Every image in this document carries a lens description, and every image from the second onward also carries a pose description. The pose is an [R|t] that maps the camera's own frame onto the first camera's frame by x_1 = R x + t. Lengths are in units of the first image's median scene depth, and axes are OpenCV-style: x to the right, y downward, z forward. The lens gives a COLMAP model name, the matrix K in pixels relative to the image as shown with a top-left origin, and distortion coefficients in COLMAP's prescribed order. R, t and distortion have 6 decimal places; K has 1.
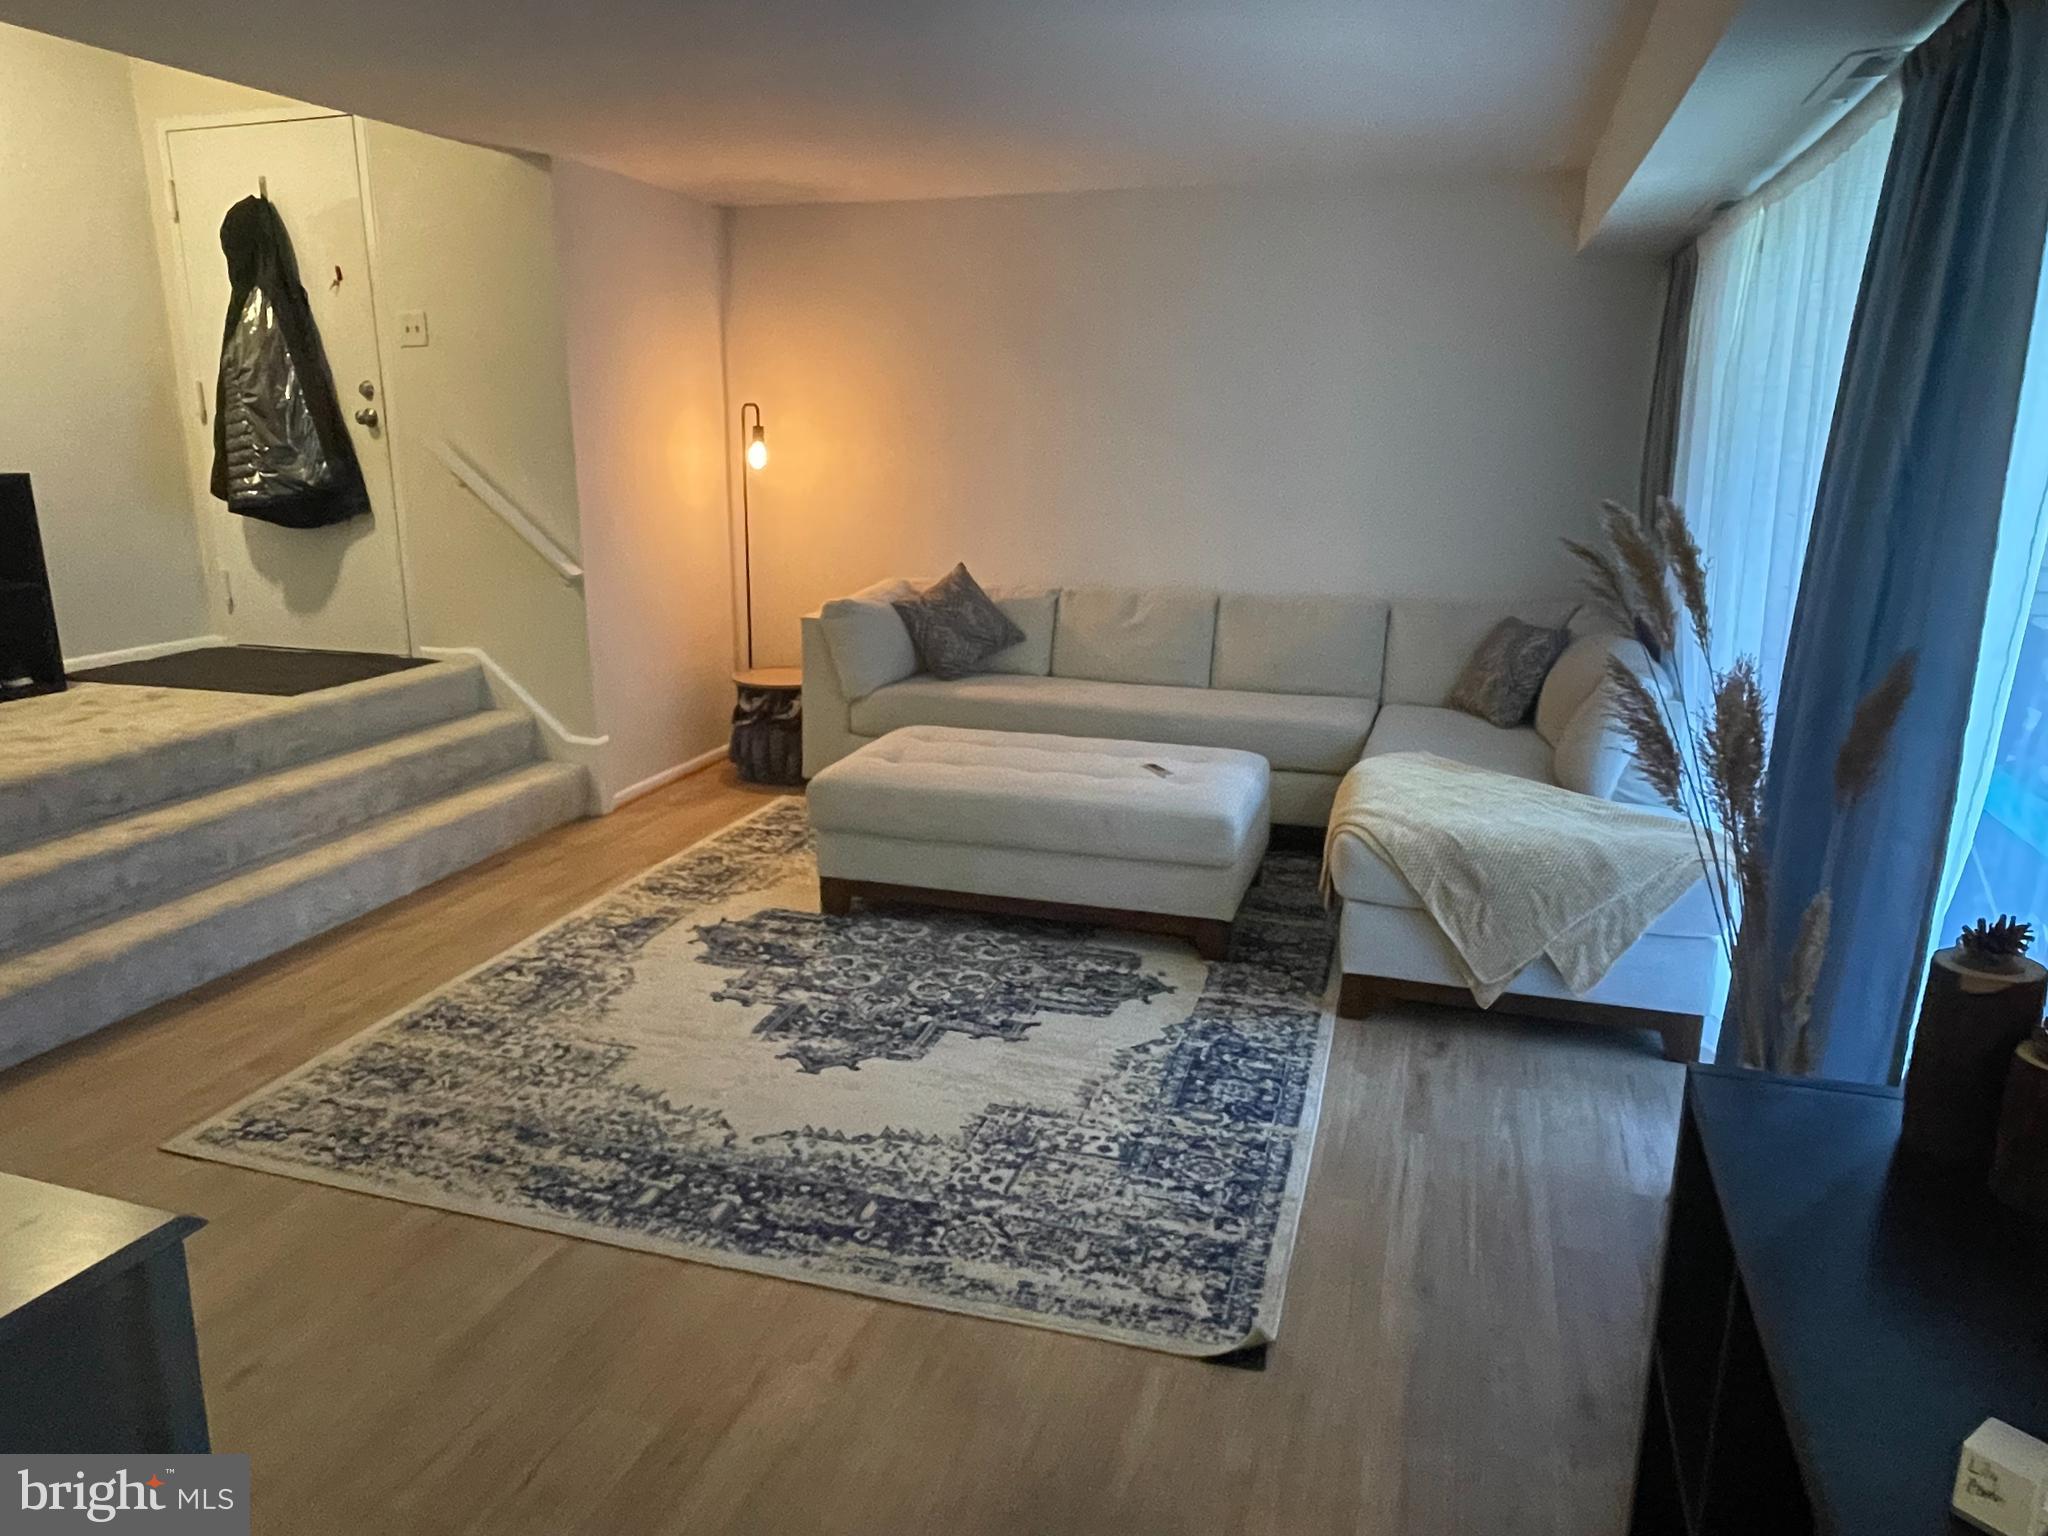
lens RADIAL K [[1337.2, 0, 1024.0], [0, 1337.2, 768.0], [0, 0, 1]] dist [-0.005093, -0.002474]
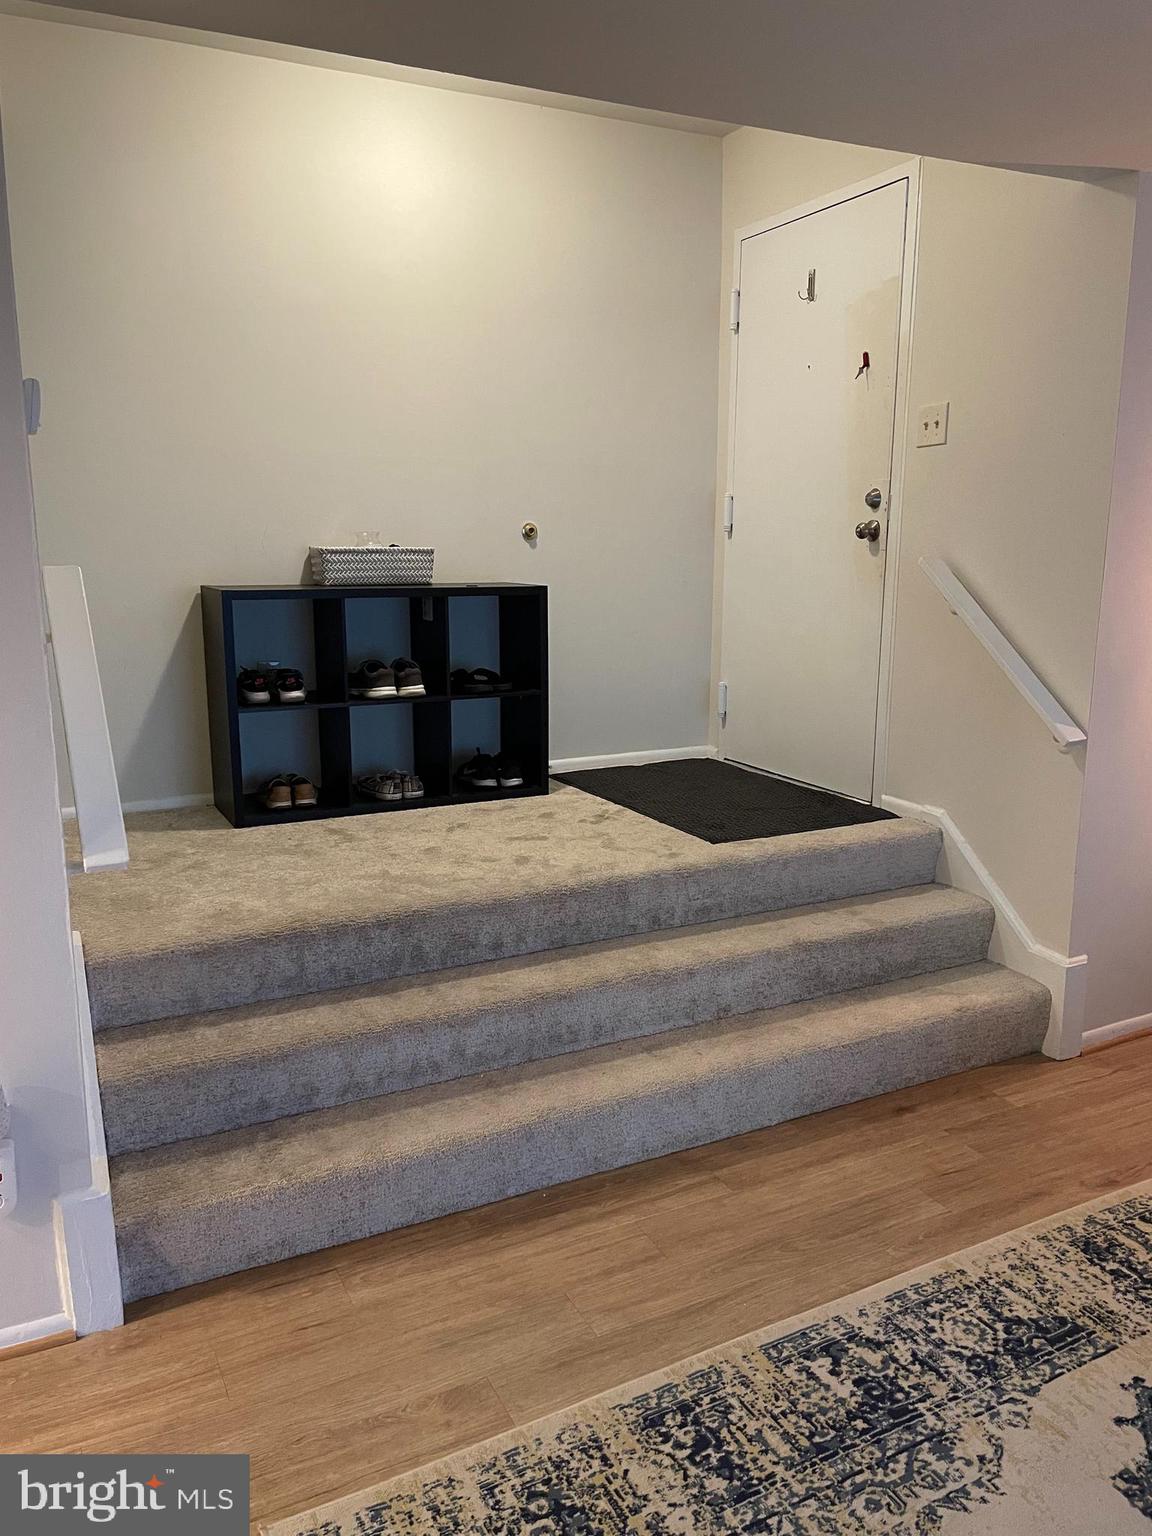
lens RADIAL K [[1154.1, 0, 584.3], [0, 1154.1, 762.4], [0, 0, 1]] dist [0.094065, -0.115959]
pose [[0.709045, 0.137189, -0.691690, -0.117622], [-0.175329, 0.984388, 0.015515, -0.140444], [0.683019, 0.110273, 0.722028, 0.515899]]
